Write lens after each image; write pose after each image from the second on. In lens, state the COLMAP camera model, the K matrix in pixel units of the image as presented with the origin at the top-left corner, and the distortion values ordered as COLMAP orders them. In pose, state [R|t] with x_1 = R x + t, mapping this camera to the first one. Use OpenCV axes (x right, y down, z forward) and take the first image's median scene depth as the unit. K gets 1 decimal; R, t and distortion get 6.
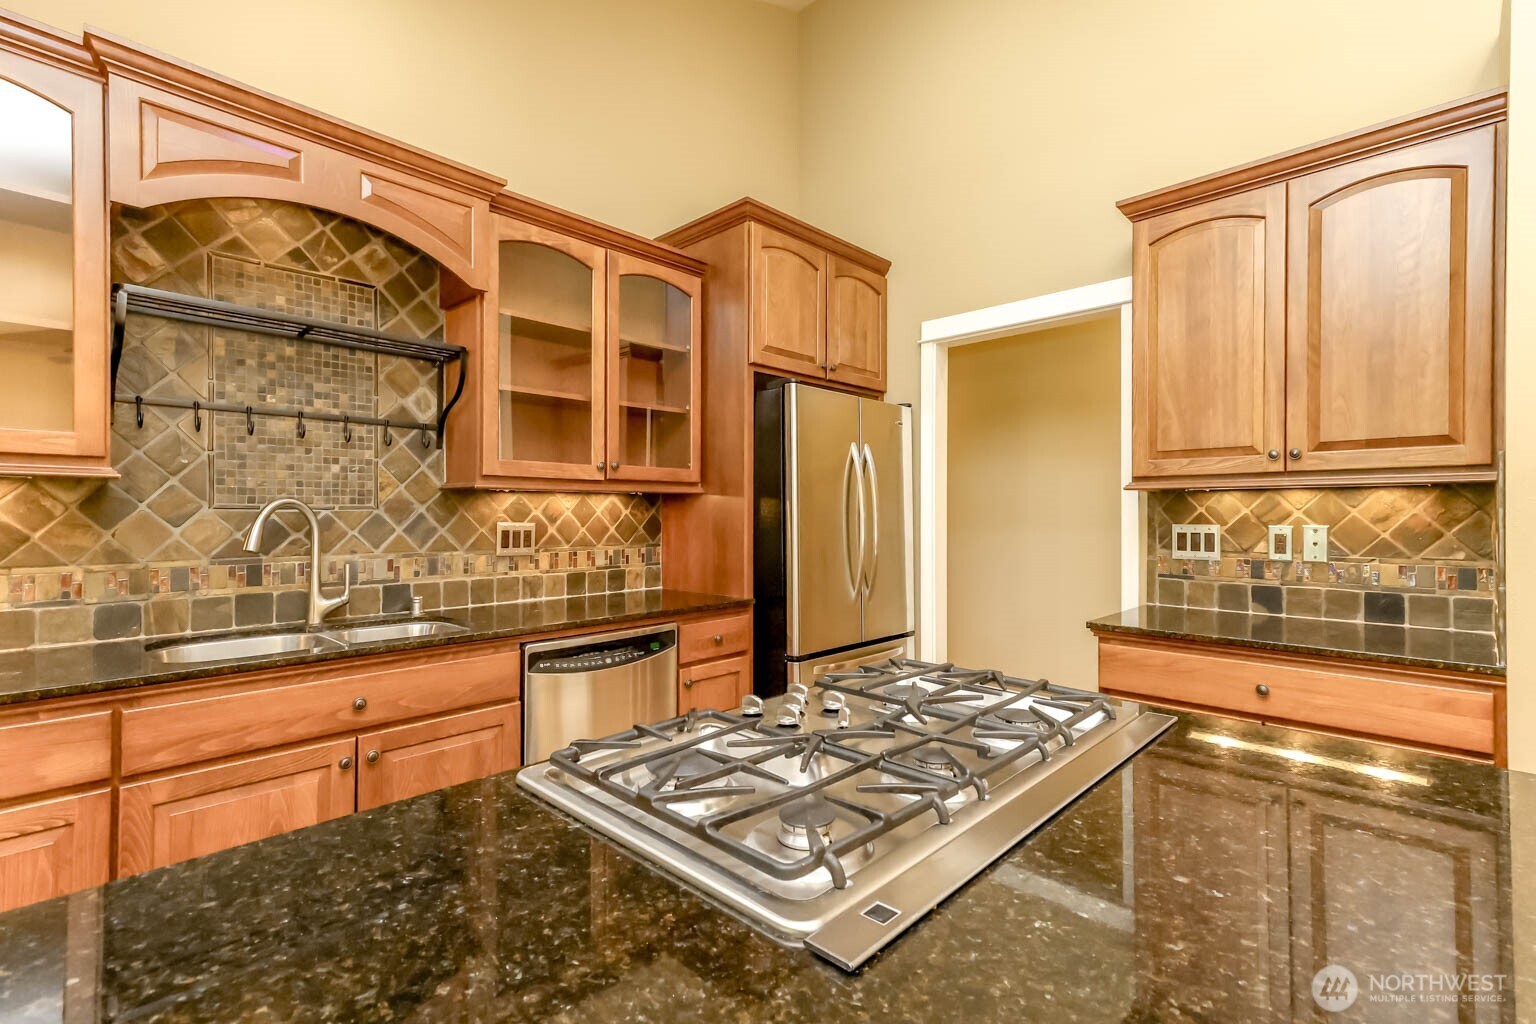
lens RADIAL K [[701.0, 0, 787.4], [0, 701.0, 511.3], [0, 0, 1]] dist [0.023772, -0.000488]
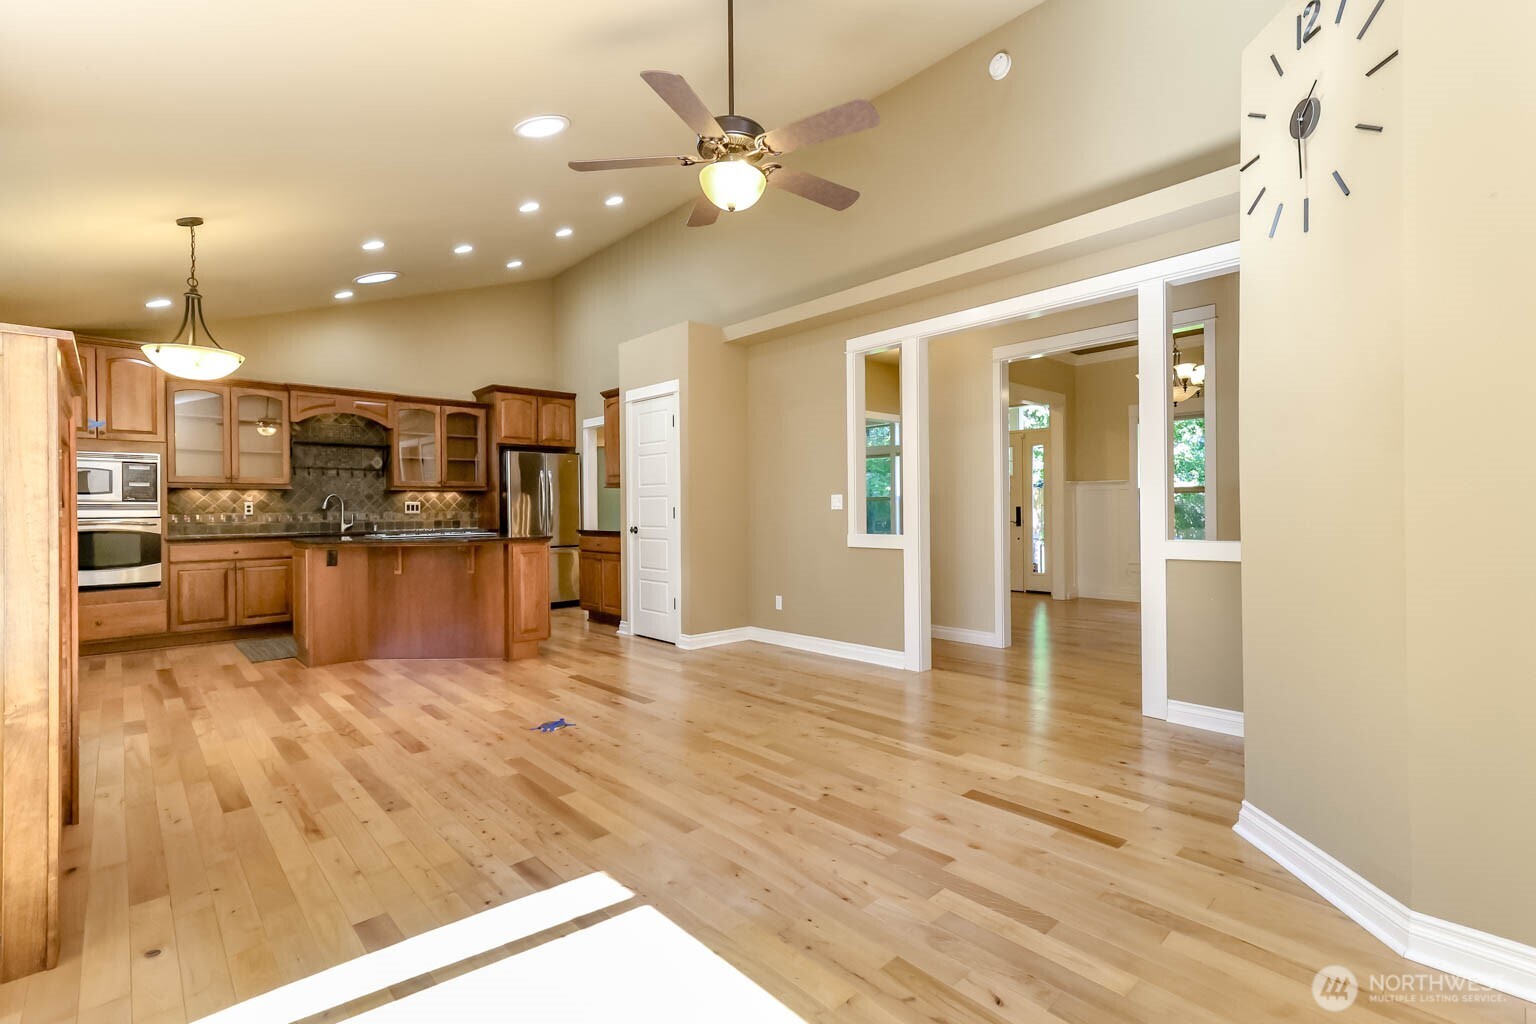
lens RADIAL K [[686.9, 0, 774.6], [0, 686.9, 510.0], [0, 0, 1]] dist [0.021525, -0.000147]
pose [[0.997558, -0.012081, -0.068796, 1.382360], [0.012441, 0.999911, 0.004805, 0.058162], [0.068732, -0.005649, 0.997619, -1.840391]]
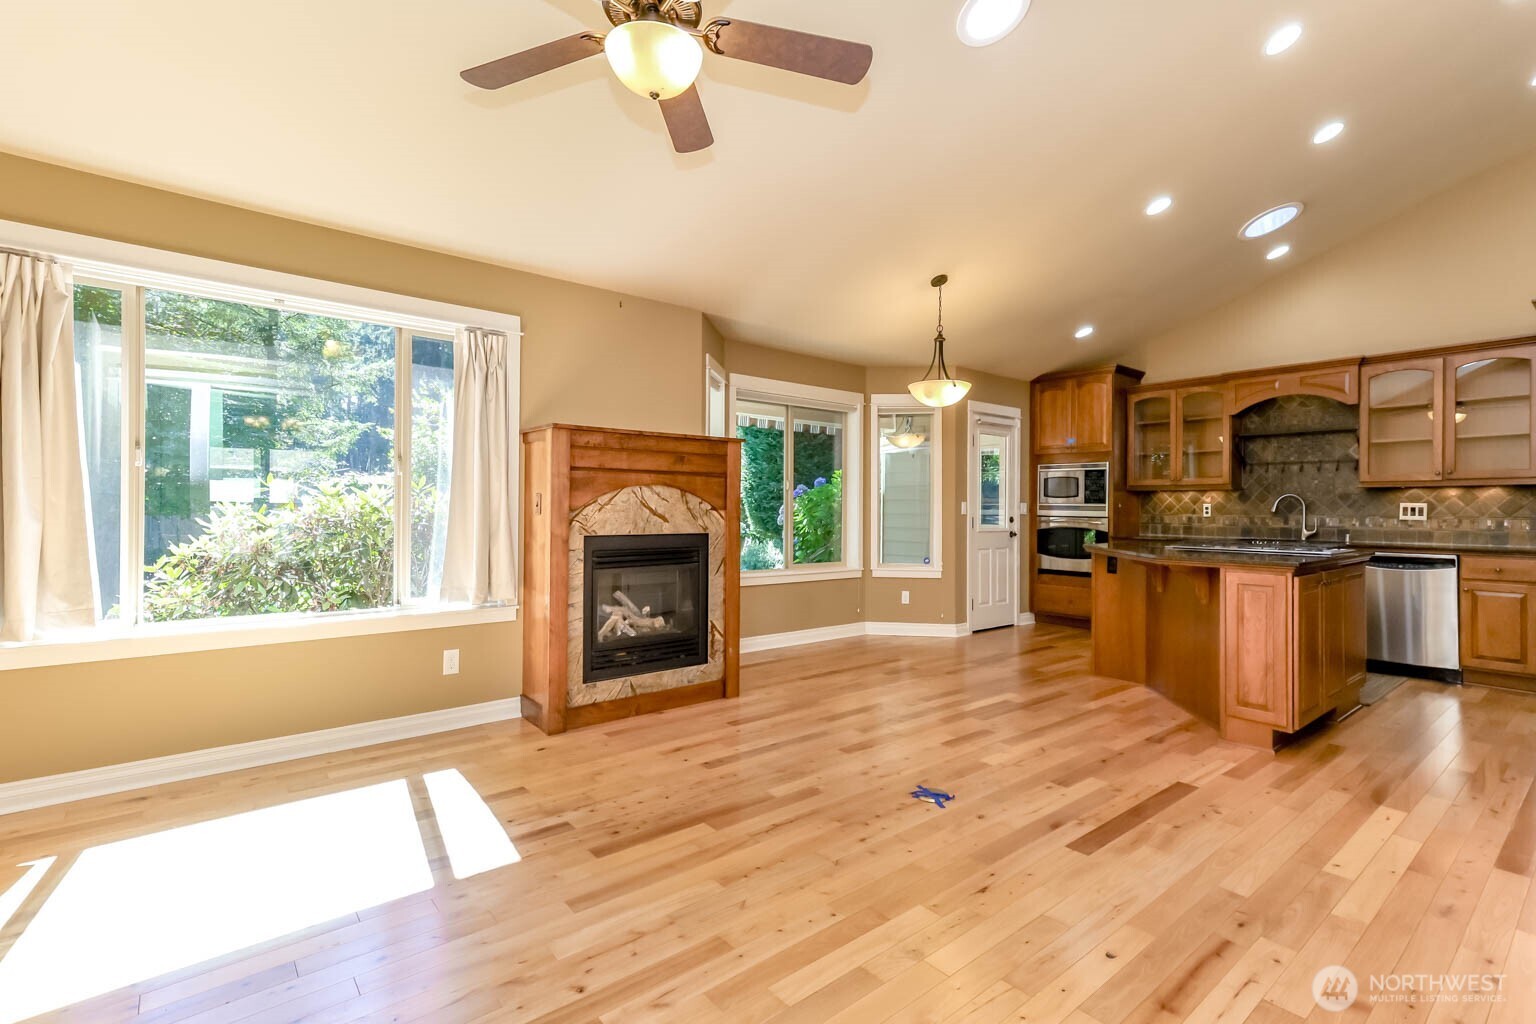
lens RADIAL K [[705.8, 0, 788.4], [0, 705.8, 505.8], [0, 0, 1]] dist [0.016837, 0.000333]
pose [[-0.114765, -0.006948, -0.993368, 1.983248], [-0.003826, 0.999971, -0.006552, 0.047089], [0.993385, 0.003048, -0.114788, -0.563015]]
